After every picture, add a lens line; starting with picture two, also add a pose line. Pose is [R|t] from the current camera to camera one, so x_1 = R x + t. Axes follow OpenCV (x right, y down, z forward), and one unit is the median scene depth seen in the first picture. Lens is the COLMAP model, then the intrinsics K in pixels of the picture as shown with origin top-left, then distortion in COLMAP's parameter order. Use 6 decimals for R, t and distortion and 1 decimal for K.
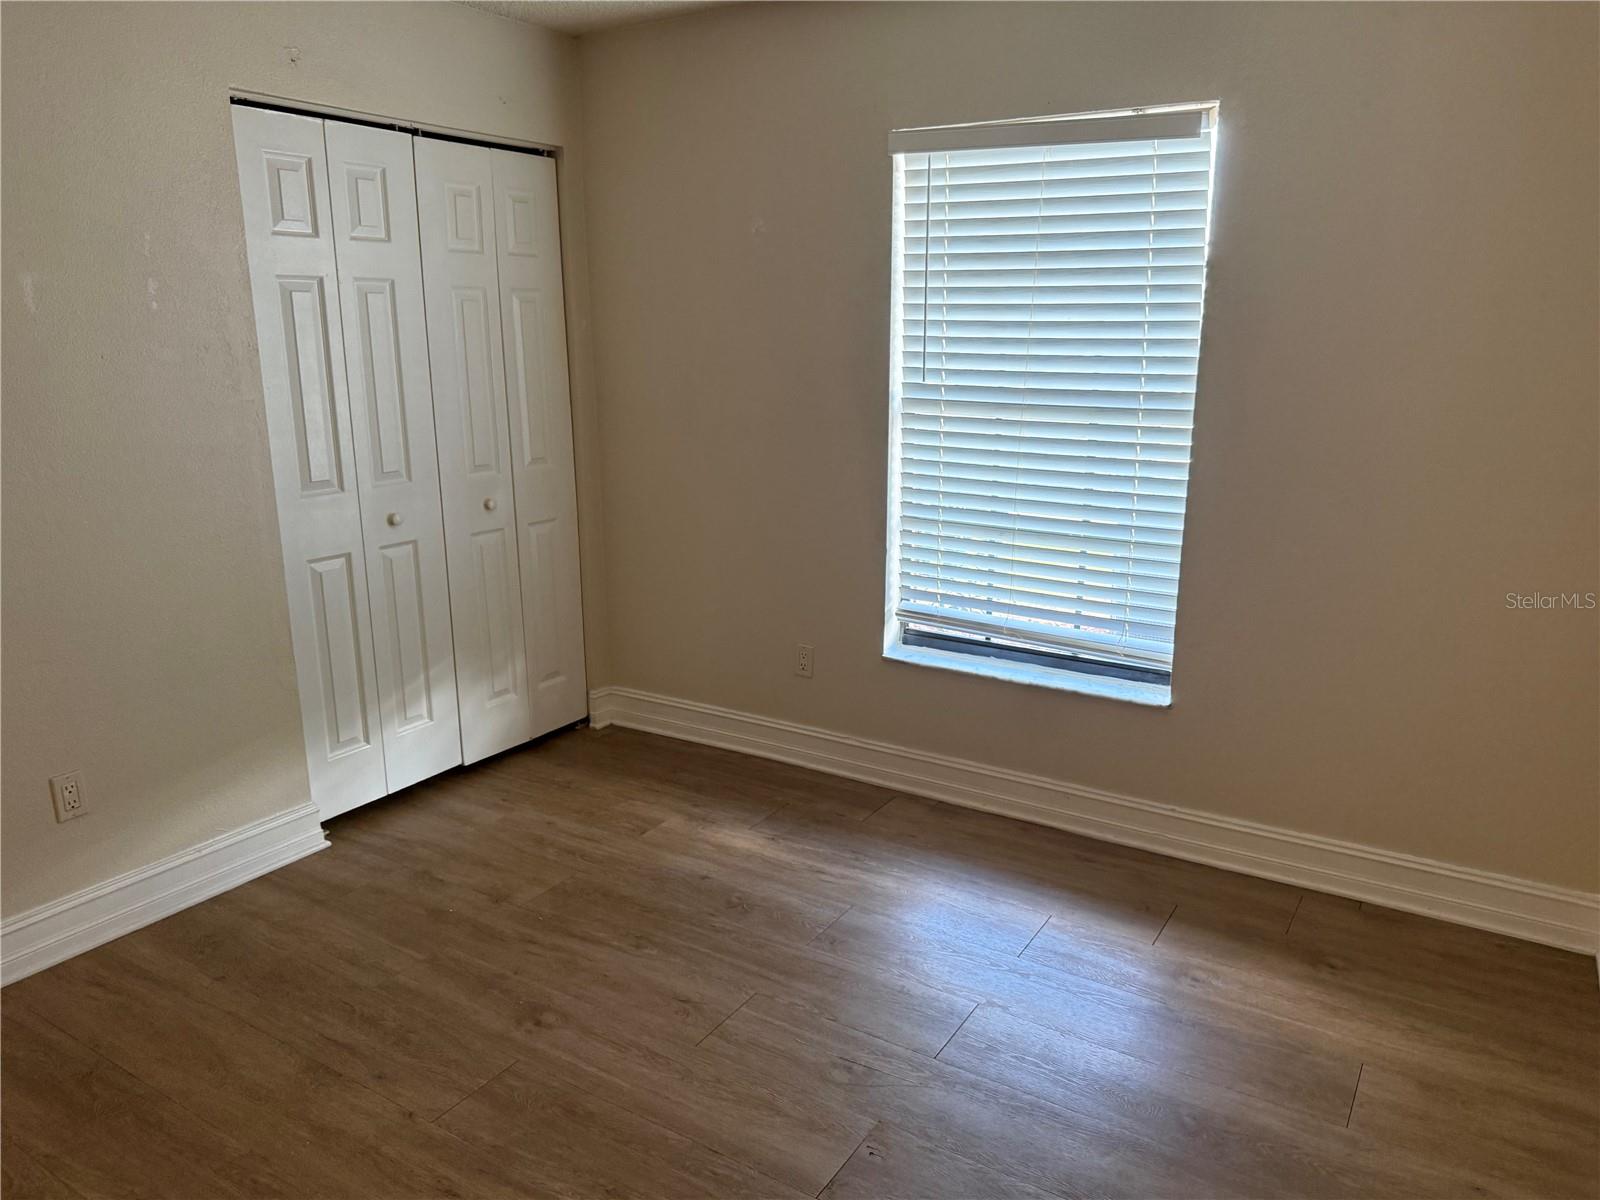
lens RADIAL K [[1104.8, 0, 802.7], [0, 1104.8, 638.9], [0, 0, 1]] dist [0.037399, -0.083579]
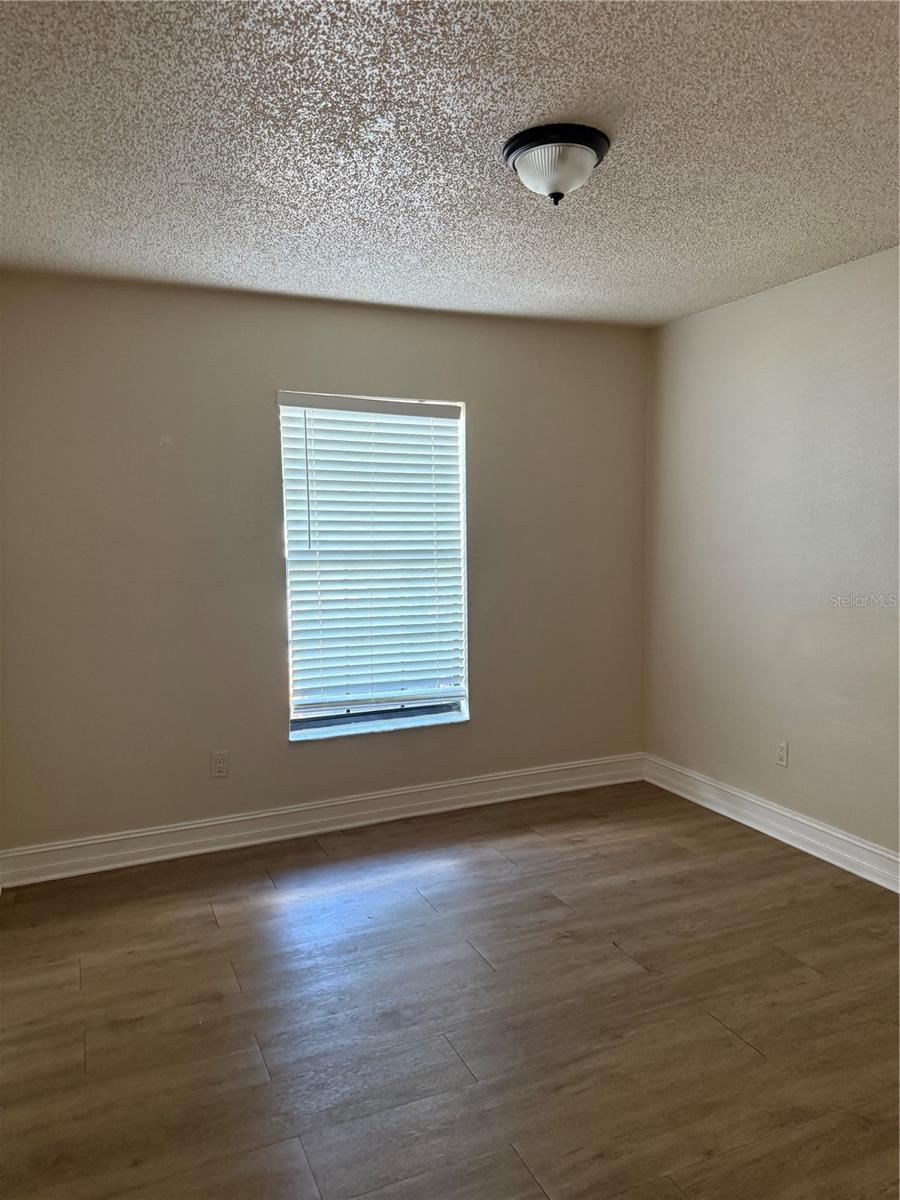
lens RADIAL K [[835.1, 0, 450.0], [0, 835.1, 600.0], [0, 0, 1]] dist [0.123859, -0.202807]
pose [[0.554606, -0.075548, 0.828676, -0.757033], [0.241211, 0.967707, -0.073212, -0.032594], [-0.796385, 0.240490, 0.554920, 0.222480]]
